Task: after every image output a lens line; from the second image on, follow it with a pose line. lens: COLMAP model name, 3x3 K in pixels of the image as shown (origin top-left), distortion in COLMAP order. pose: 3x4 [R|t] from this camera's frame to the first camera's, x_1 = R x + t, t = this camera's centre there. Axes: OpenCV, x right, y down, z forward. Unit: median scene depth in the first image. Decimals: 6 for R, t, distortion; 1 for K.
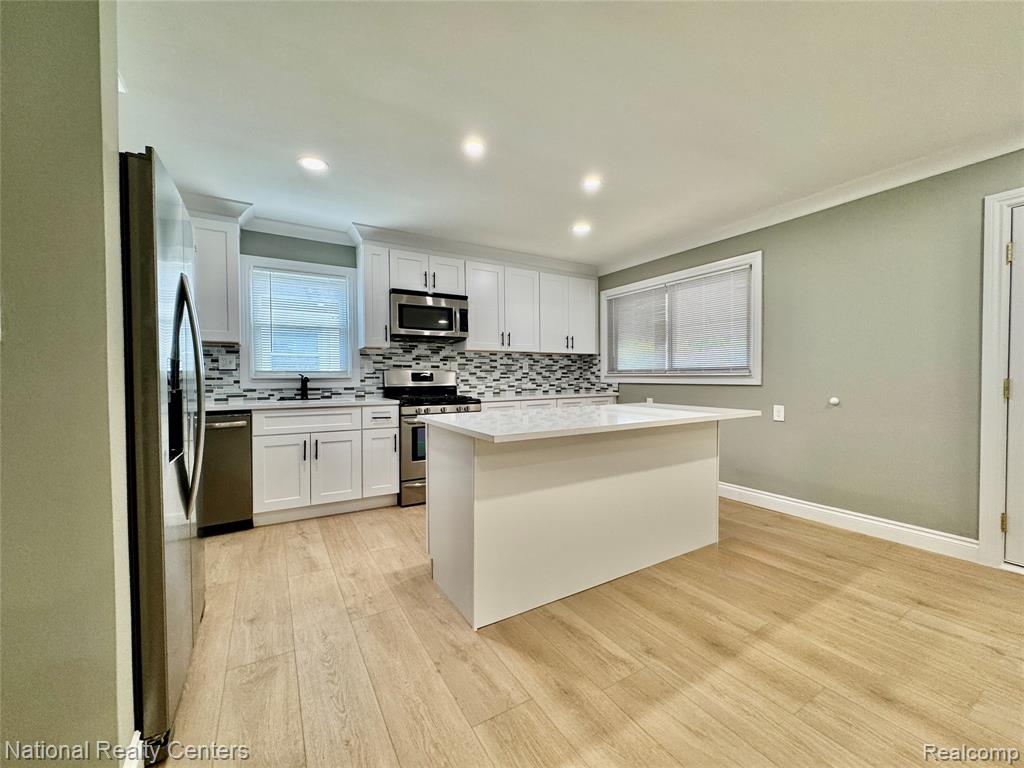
lens RADIAL K [[406.6, 0, 512.4], [0, 406.6, 383.9], [0, 0, 1]] dist [-0.002841, 0.000884]
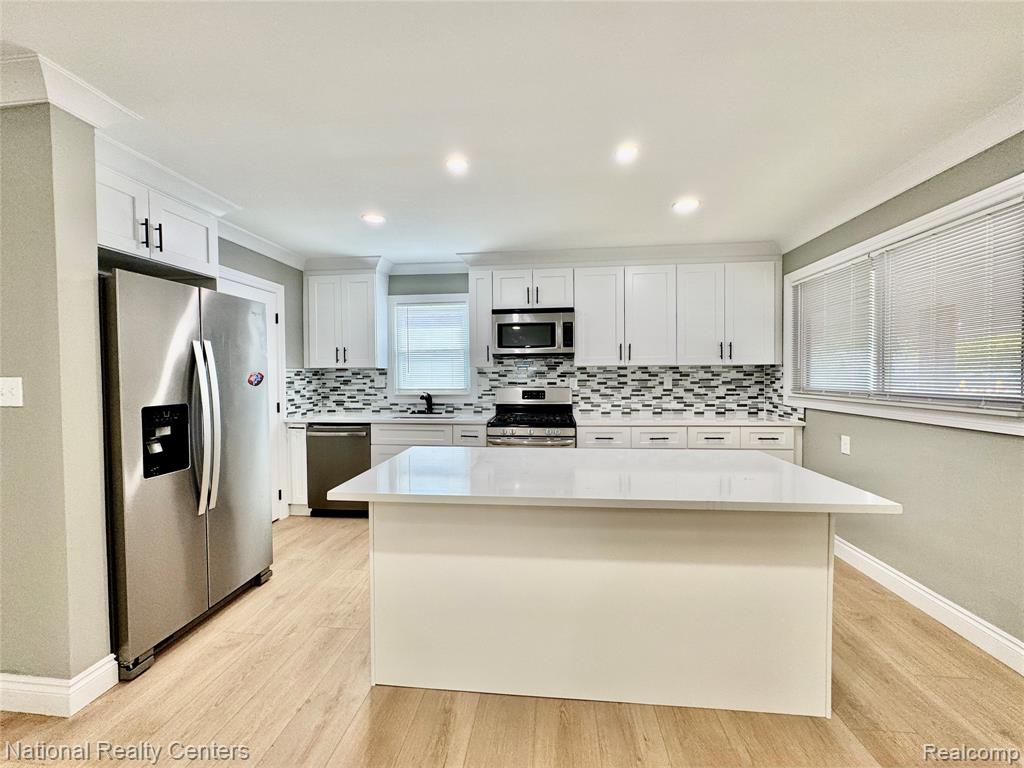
lens RADIAL K [[406.6, 0, 512.4], [0, 406.6, 383.9], [0, 0, 1]] dist [-0.002841, 0.000884]
pose [[0.798797, 0.012998, -0.601460, 0.303631], [-0.008694, 0.999912, 0.010061, -0.048731], [0.601538, -0.002808, 0.798839, 0.176345]]
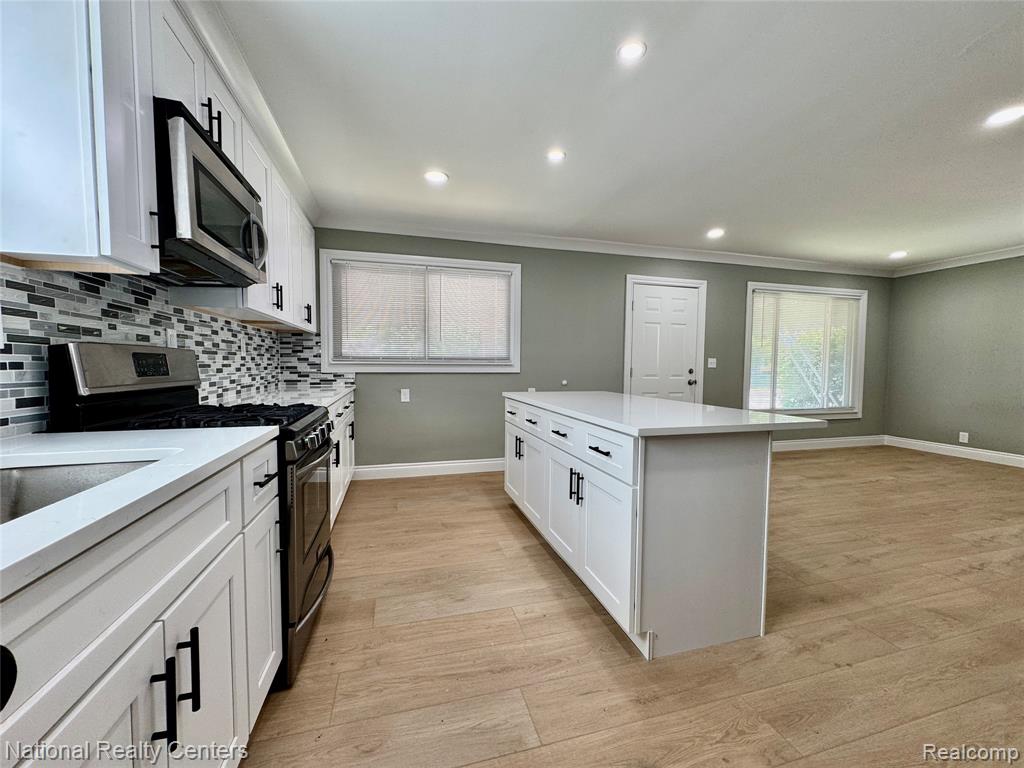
lens RADIAL K [[406.6, 0, 512.4], [0, 406.6, 383.9], [0, 0, 1]] dist [-0.002841, 0.000884]
pose [[0.263264, -0.040440, 0.963876, -0.464861], [0.010379, 0.999182, 0.039086, -0.009158], [-0.964668, -0.000286, 0.263468, 0.537387]]
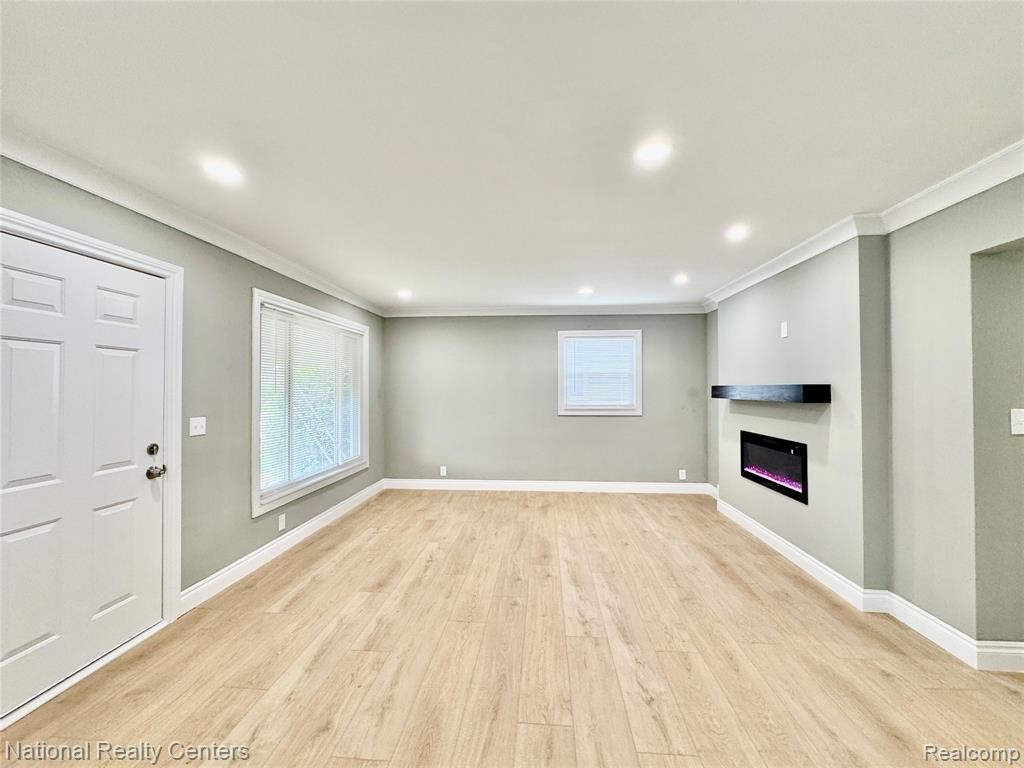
lens RADIAL K [[406.6, 0, 512.4], [0, 406.6, 383.9], [0, 0, 1]] dist [-0.002841, 0.000884]
pose [[-0.814346, 0.011993, 0.580256, 0.046755], [0.017702, 0.999835, 0.004179, -0.073326], [-0.580110, 0.013675, -0.814423, 0.515741]]
